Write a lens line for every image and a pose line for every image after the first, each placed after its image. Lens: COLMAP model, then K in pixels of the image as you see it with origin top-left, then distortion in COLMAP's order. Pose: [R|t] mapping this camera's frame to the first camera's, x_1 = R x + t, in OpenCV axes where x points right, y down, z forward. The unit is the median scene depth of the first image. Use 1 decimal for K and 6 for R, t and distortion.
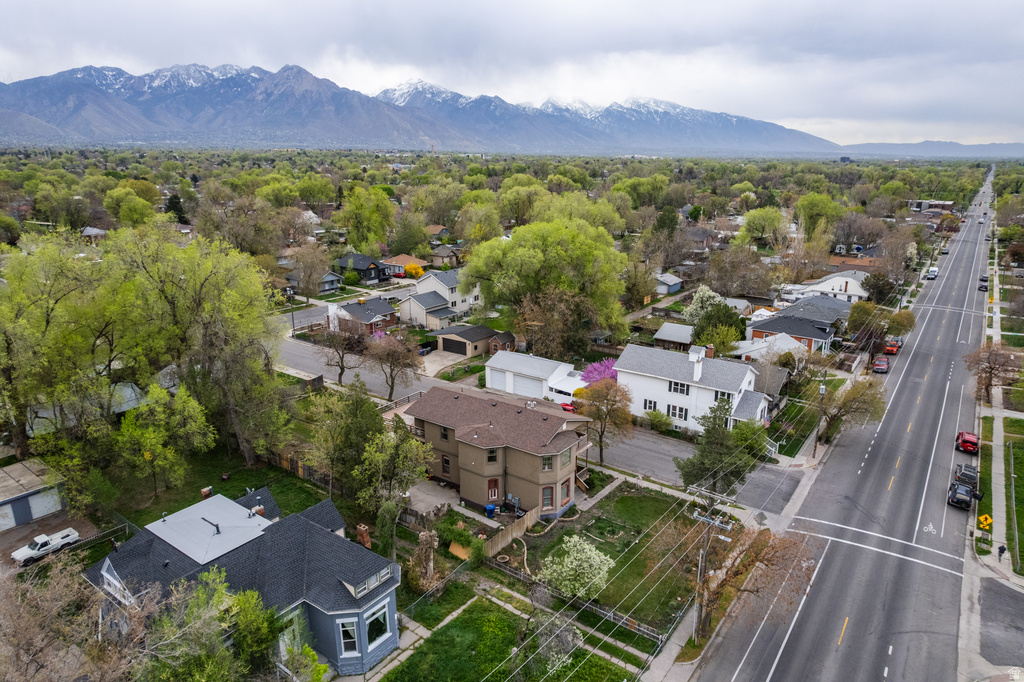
lens RADIAL K [[656.9, 0, 510.6], [0, 656.9, 338.2], [0, 0, 1]] dist [-0.081922, 0.072865]
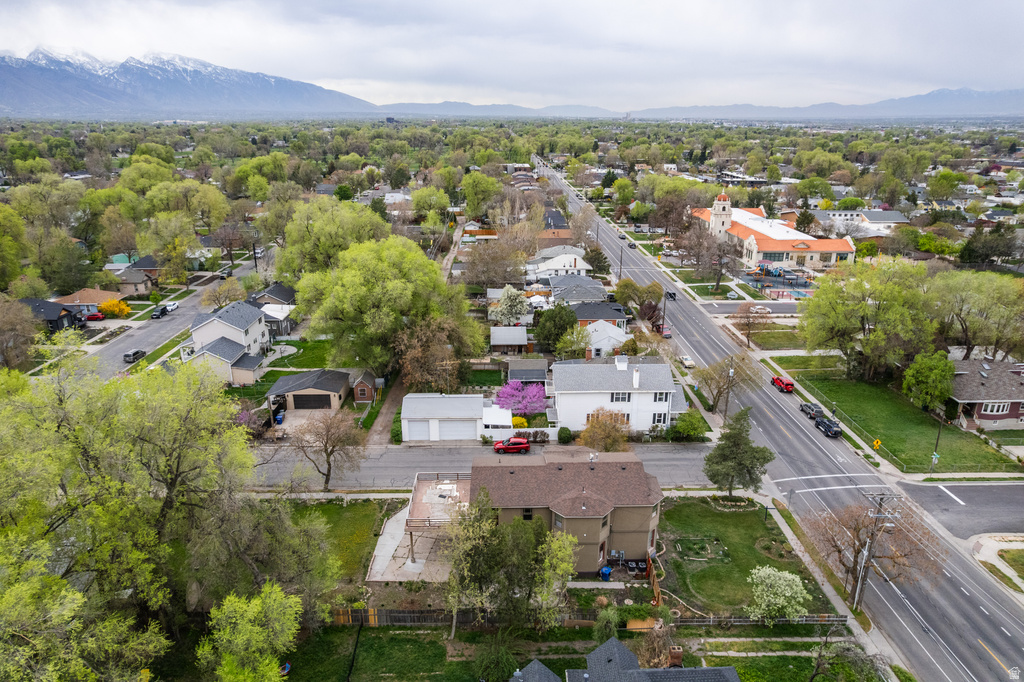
lens RADIAL K [[656.9, 0, 510.6], [0, 656.9, 338.2], [0, 0, 1]] dist [-0.081922, 0.072865]
pose [[0.796822, -0.192551, 0.572711, -0.447171], [0.160876, 0.981257, 0.106079, -0.149524], [-0.582403, 0.007609, 0.812865, 0.192863]]
